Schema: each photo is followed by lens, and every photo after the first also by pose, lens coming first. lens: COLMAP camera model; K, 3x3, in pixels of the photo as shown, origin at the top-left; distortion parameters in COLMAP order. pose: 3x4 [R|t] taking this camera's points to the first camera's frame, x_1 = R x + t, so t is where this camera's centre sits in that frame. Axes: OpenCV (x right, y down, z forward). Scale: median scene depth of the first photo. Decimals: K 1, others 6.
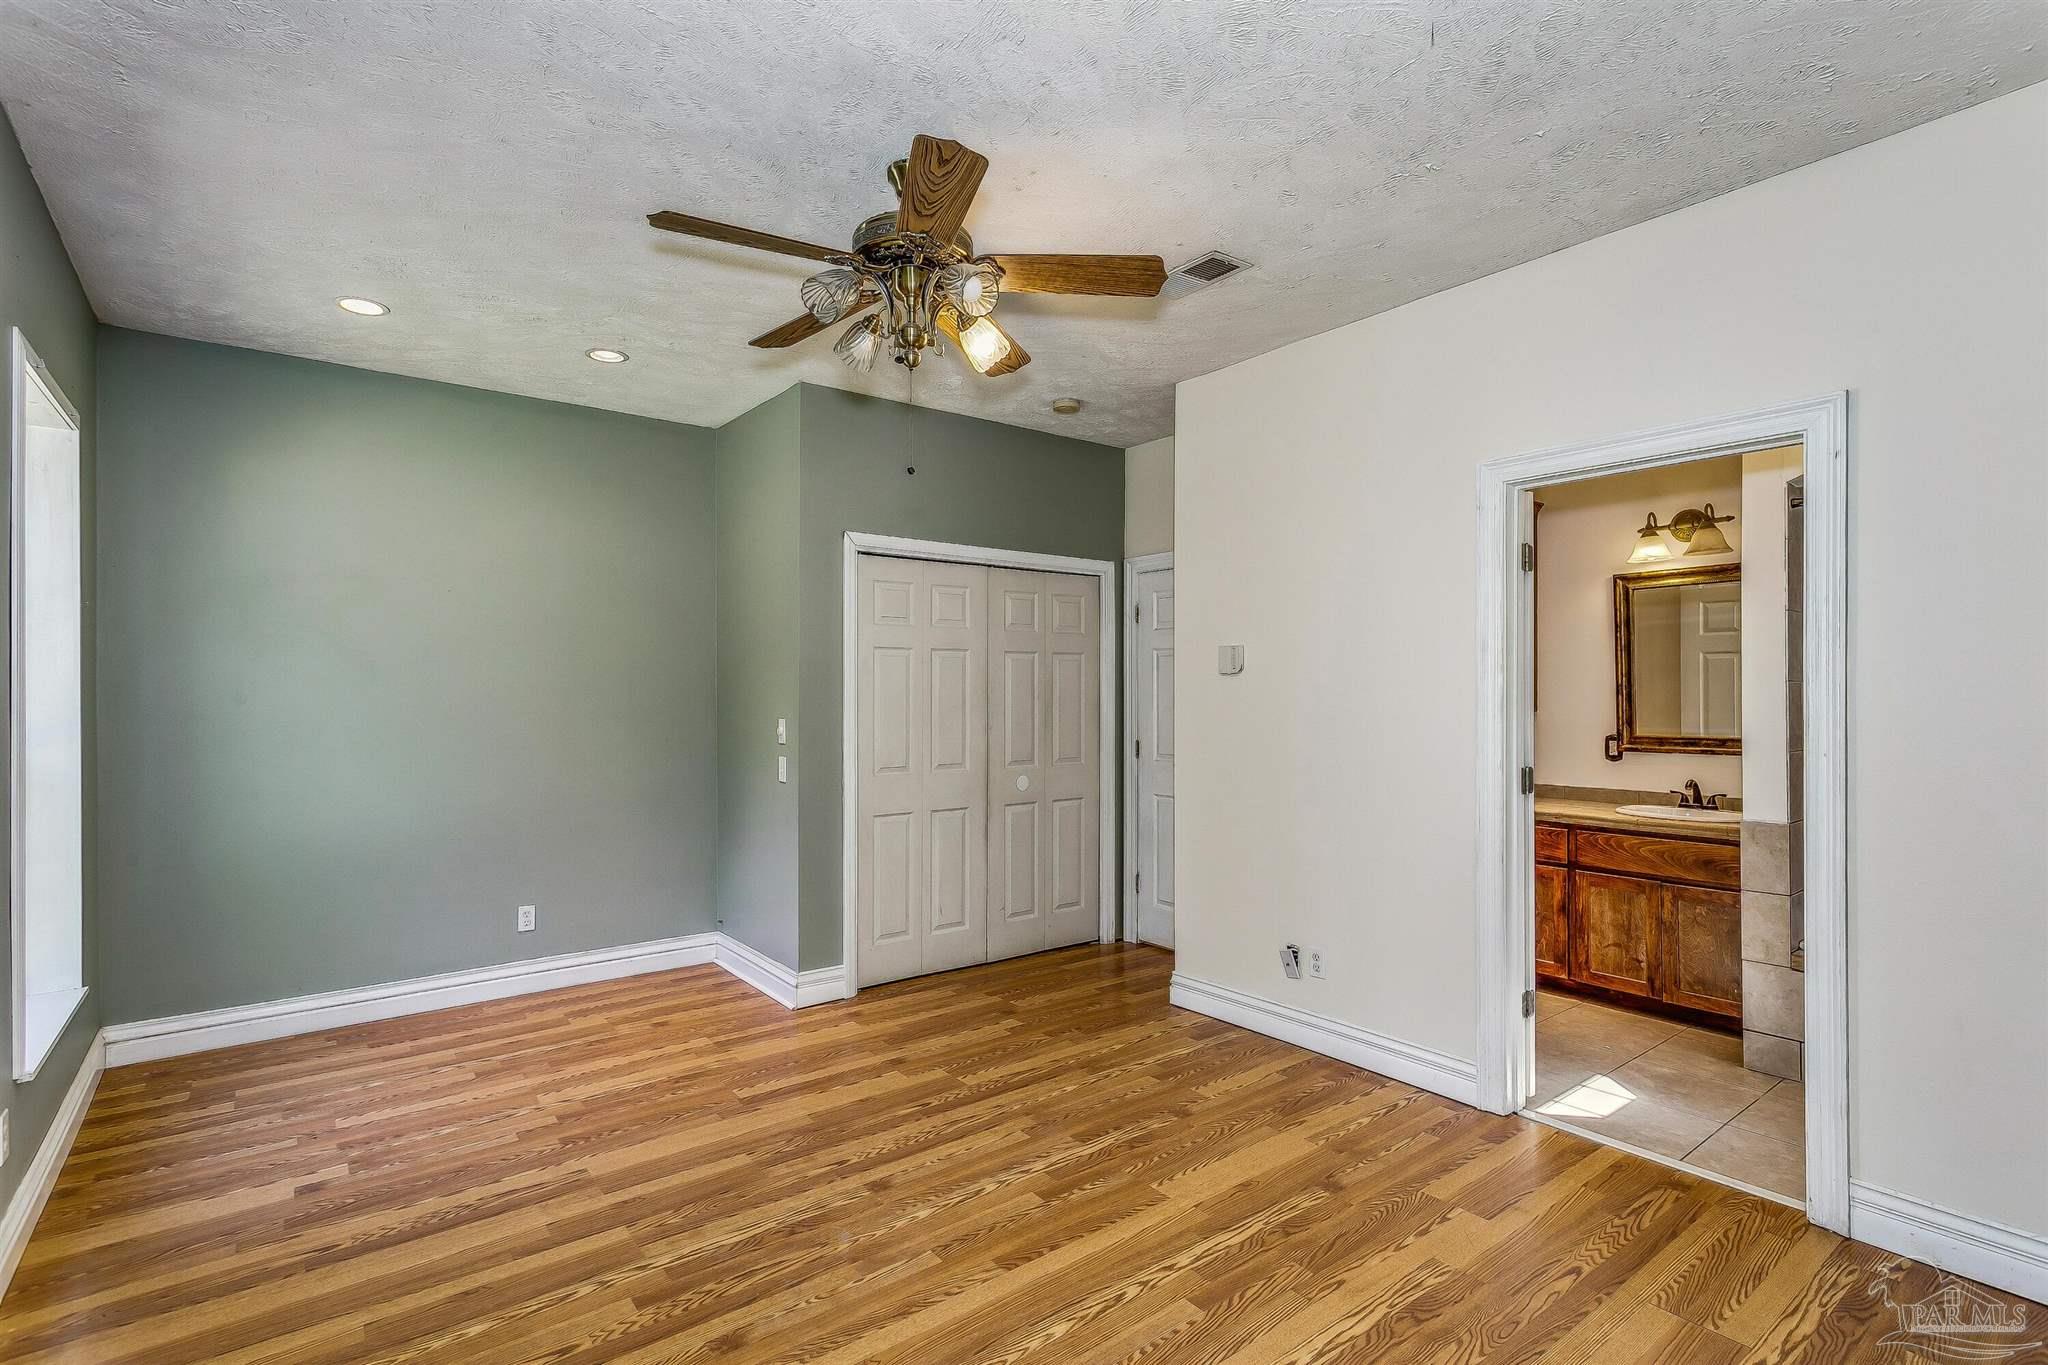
lens RADIAL K [[979.9, 0, 1024.0], [0, 979.9, 682.5], [0, 0, 1]] dist [0.043310, 0.000114]
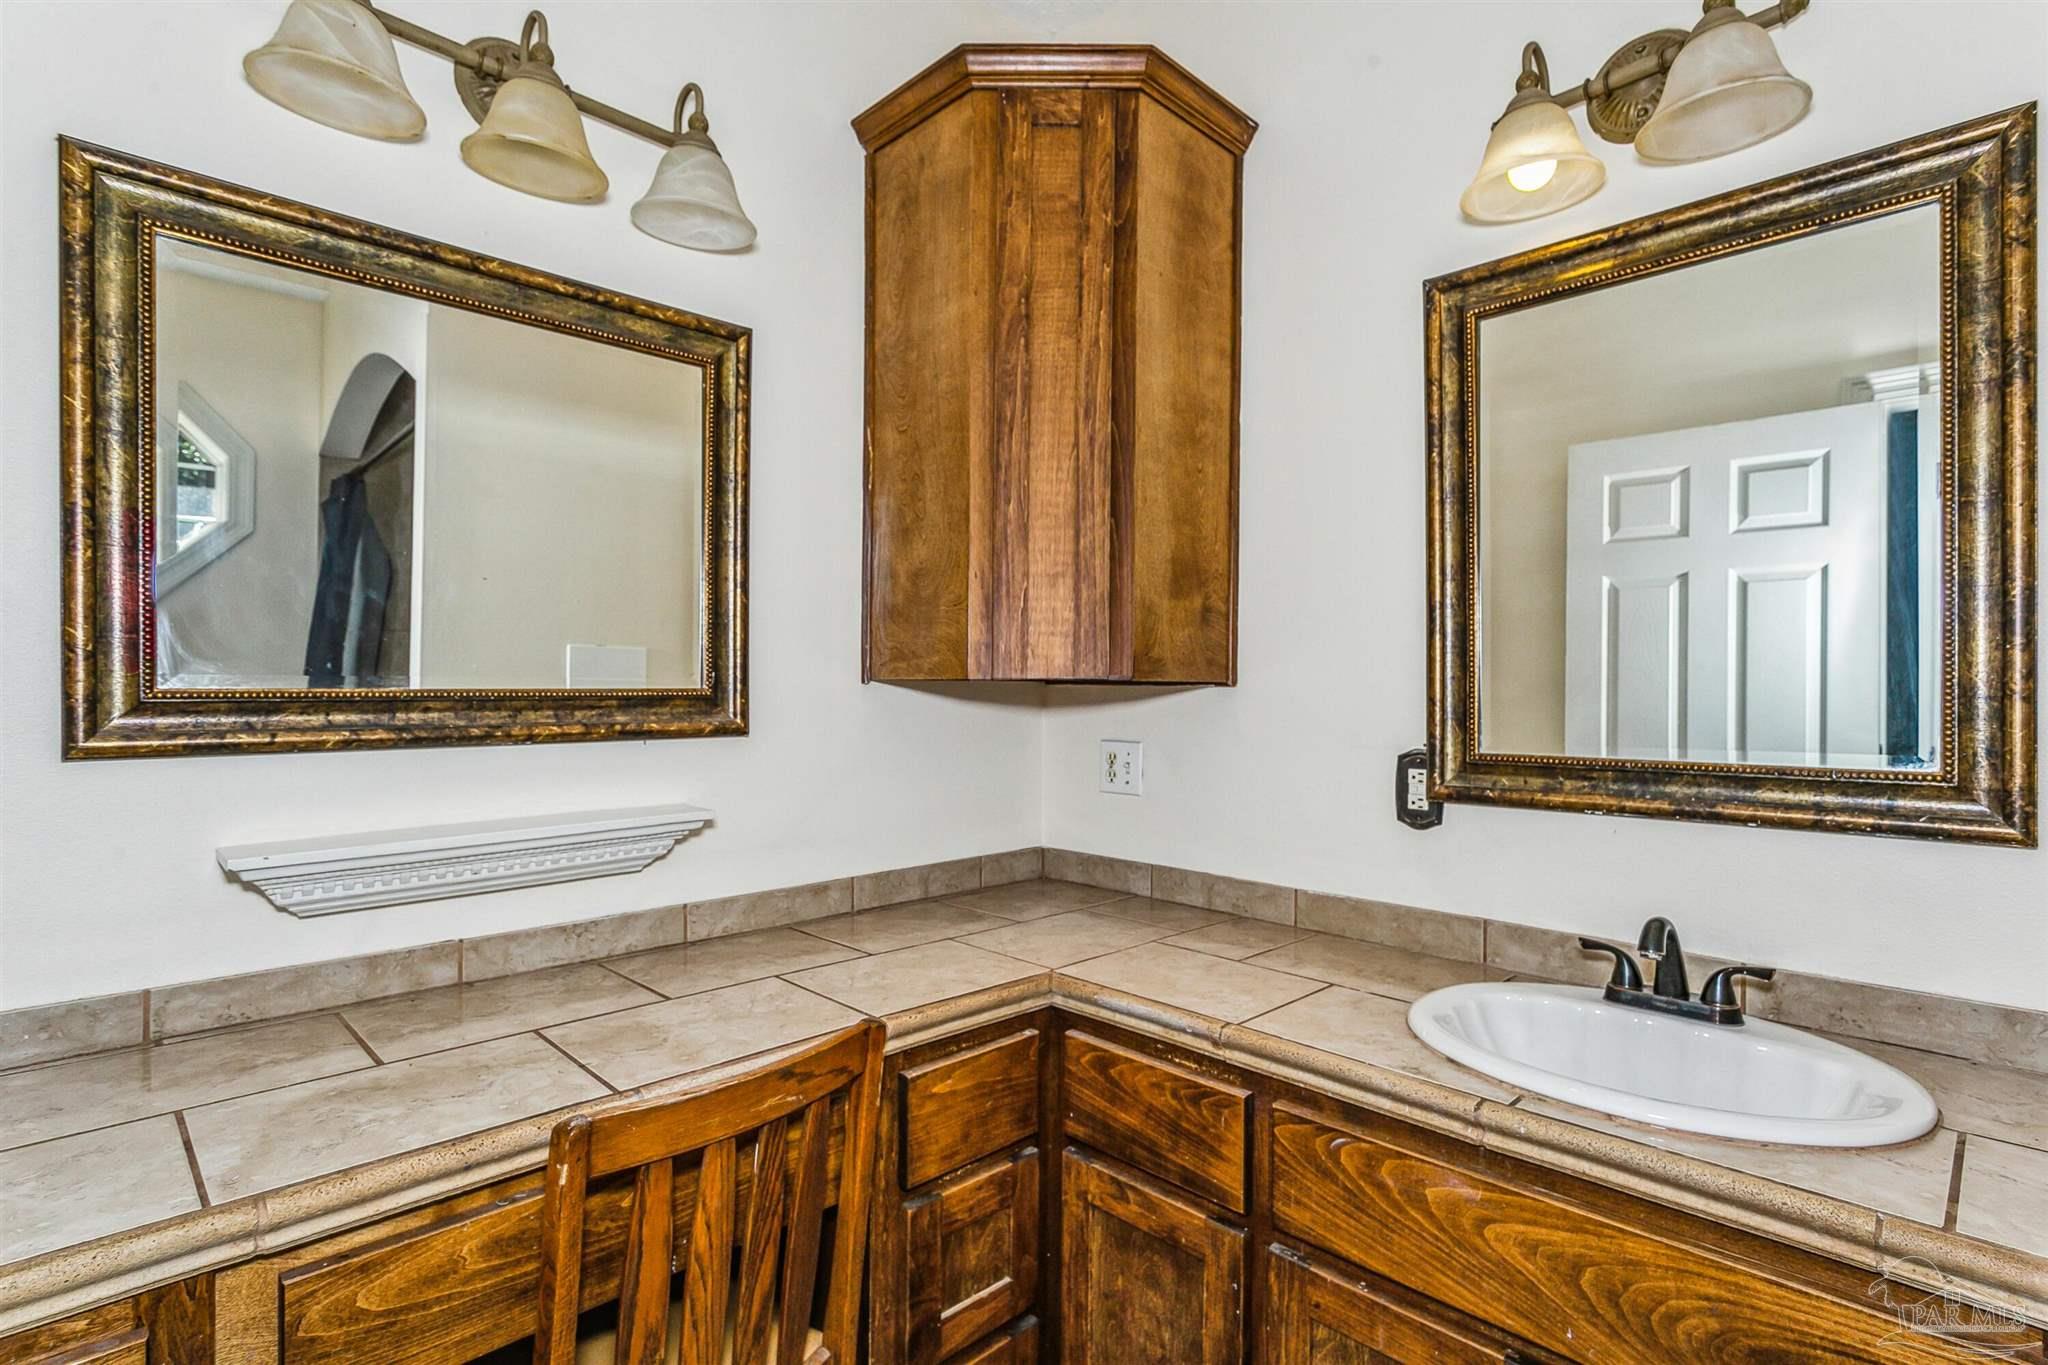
lens RADIAL K [[995.6, 0, 1024.0], [0, 995.6, 682.5], [0, 0, 1]] dist [-0.001585, -0.000236]
pose [[0.991828, 0.022304, 0.125618, 0.419509], [-0.021345, 0.999732, -0.008973, 0.035415], [-0.125785, 0.006218, 0.992038, 0.685726]]
